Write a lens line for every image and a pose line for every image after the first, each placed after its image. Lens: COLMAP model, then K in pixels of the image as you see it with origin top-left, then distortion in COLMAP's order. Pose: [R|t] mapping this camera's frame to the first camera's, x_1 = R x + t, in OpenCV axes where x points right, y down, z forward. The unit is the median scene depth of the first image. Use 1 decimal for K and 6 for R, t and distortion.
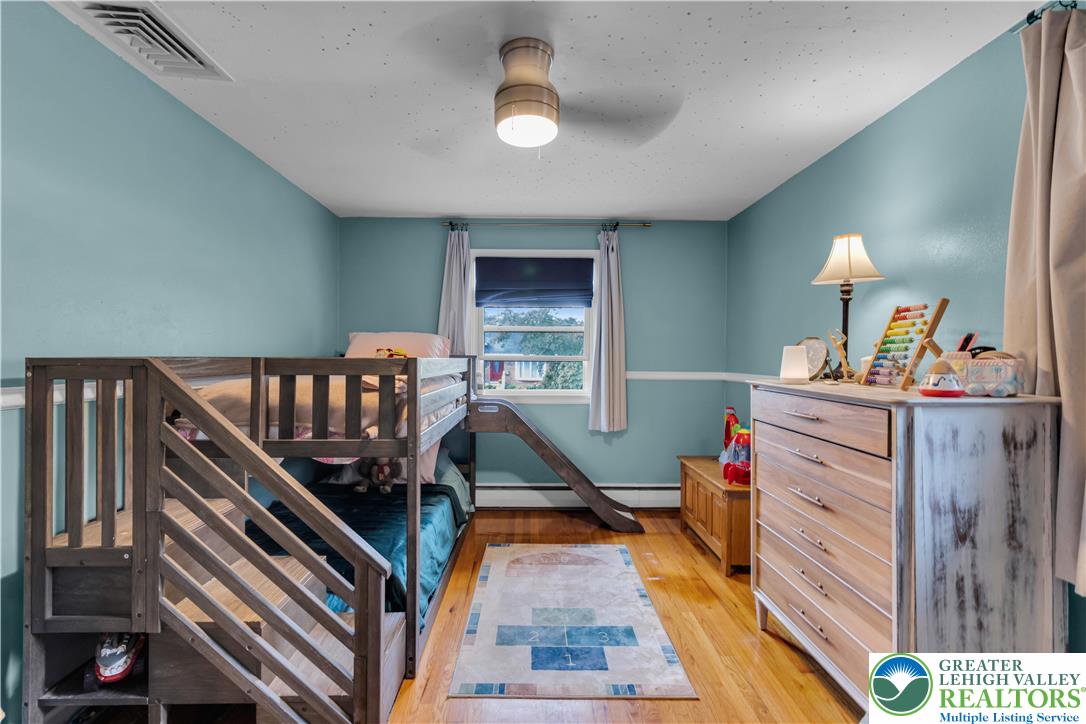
lens RADIAL K [[497.0, 0, 540.0], [0, 497.0, 358.1], [0, 0, 1]] dist [0.000381, 0.000374]
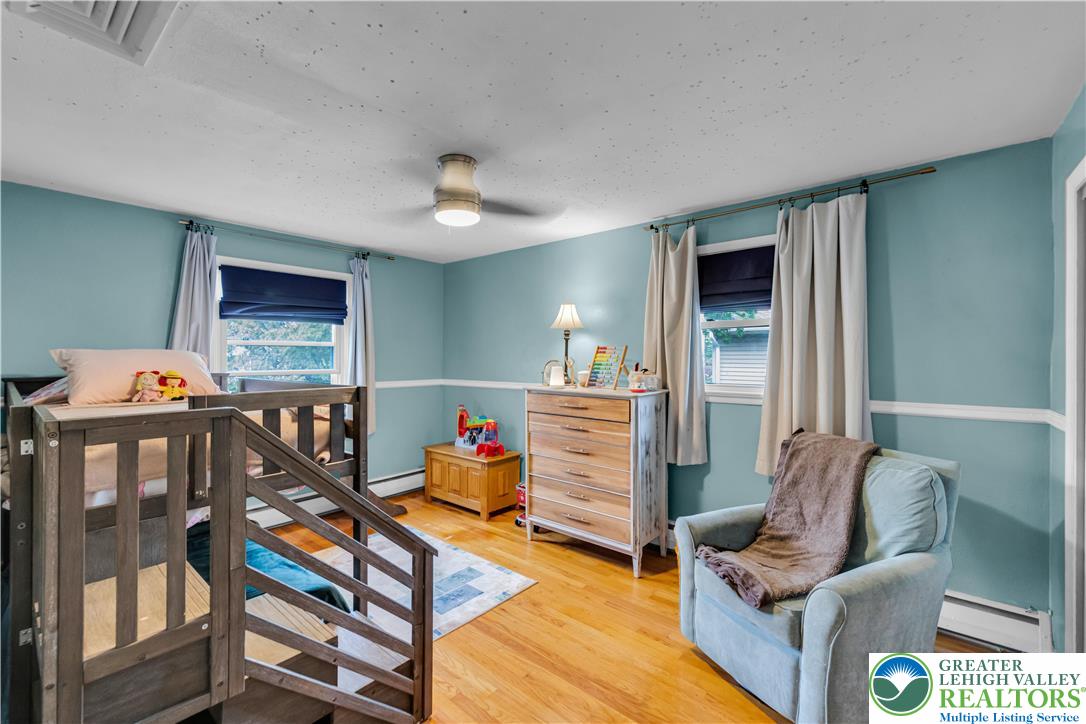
lens RADIAL K [[470.0, 0, 542.4], [0, 470.0, 355.8], [0, 0, 1]] dist [0.007380, -0.001294]
pose [[0.647782, -0.007762, 0.761786, -0.731874], [0.005352, 0.999970, 0.005637, -0.067845], [-0.761807, 0.000426, 0.647804, -0.023530]]
